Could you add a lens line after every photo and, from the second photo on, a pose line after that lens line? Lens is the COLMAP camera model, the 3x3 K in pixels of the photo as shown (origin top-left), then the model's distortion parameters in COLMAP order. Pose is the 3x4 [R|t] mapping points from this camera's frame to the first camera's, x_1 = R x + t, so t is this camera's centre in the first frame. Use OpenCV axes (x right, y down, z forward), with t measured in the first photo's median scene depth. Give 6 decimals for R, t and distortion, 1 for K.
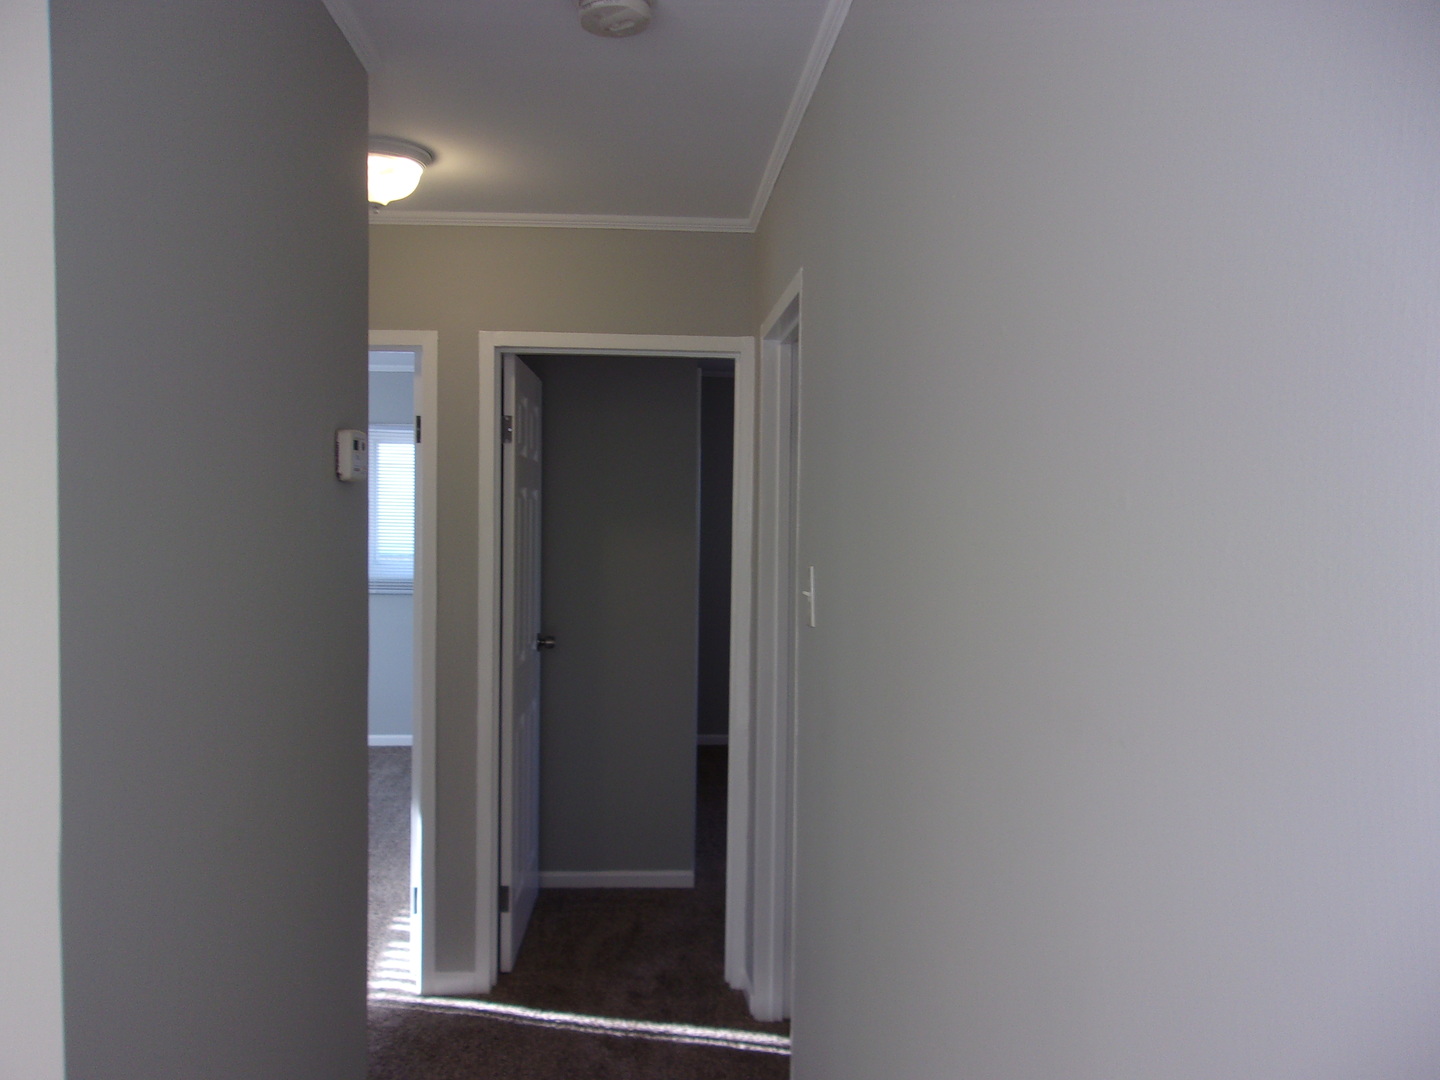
lens RADIAL K [[1136.2, 0, 720.0], [0, 1136.2, 540.0], [0, 0, 1]] dist [-0.011526, 0.033131]
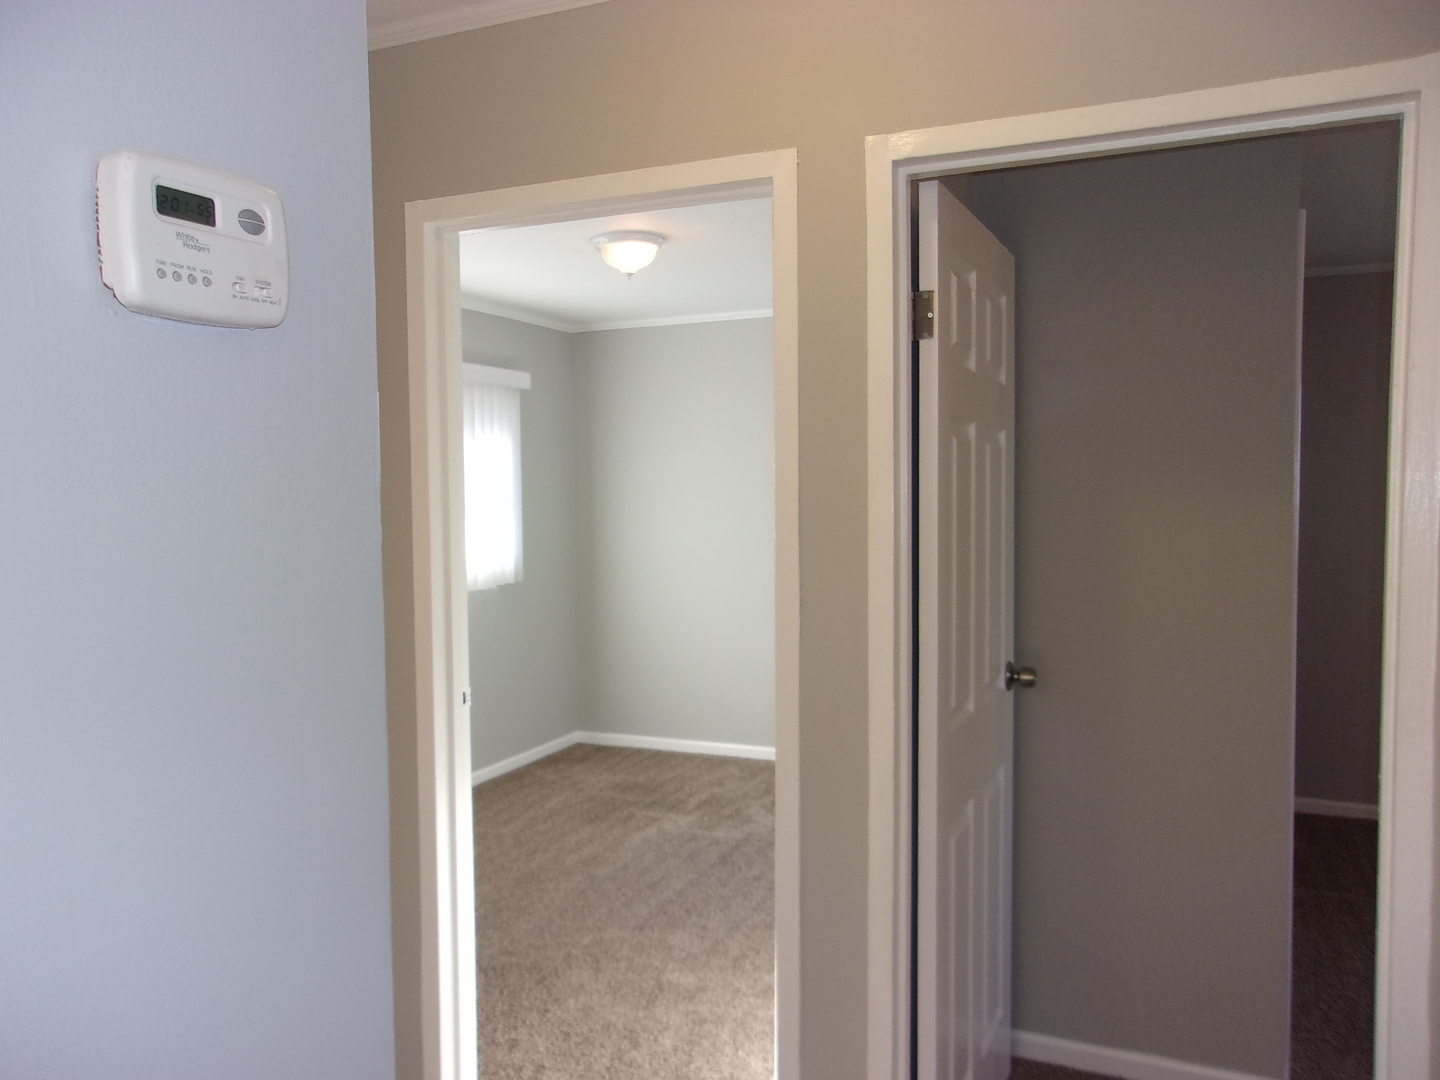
lens RADIAL K [[1060.7, 0, 720.0], [0, 1060.7, 540.0], [0, 0, 1]] dist [-0.010679, 0.000396]
pose [[0.869910, 0.010909, -0.493090, -0.014115], [0.003512, 0.999593, 0.028310, -0.000815], [0.493198, -0.026359, 0.869517, 0.463435]]
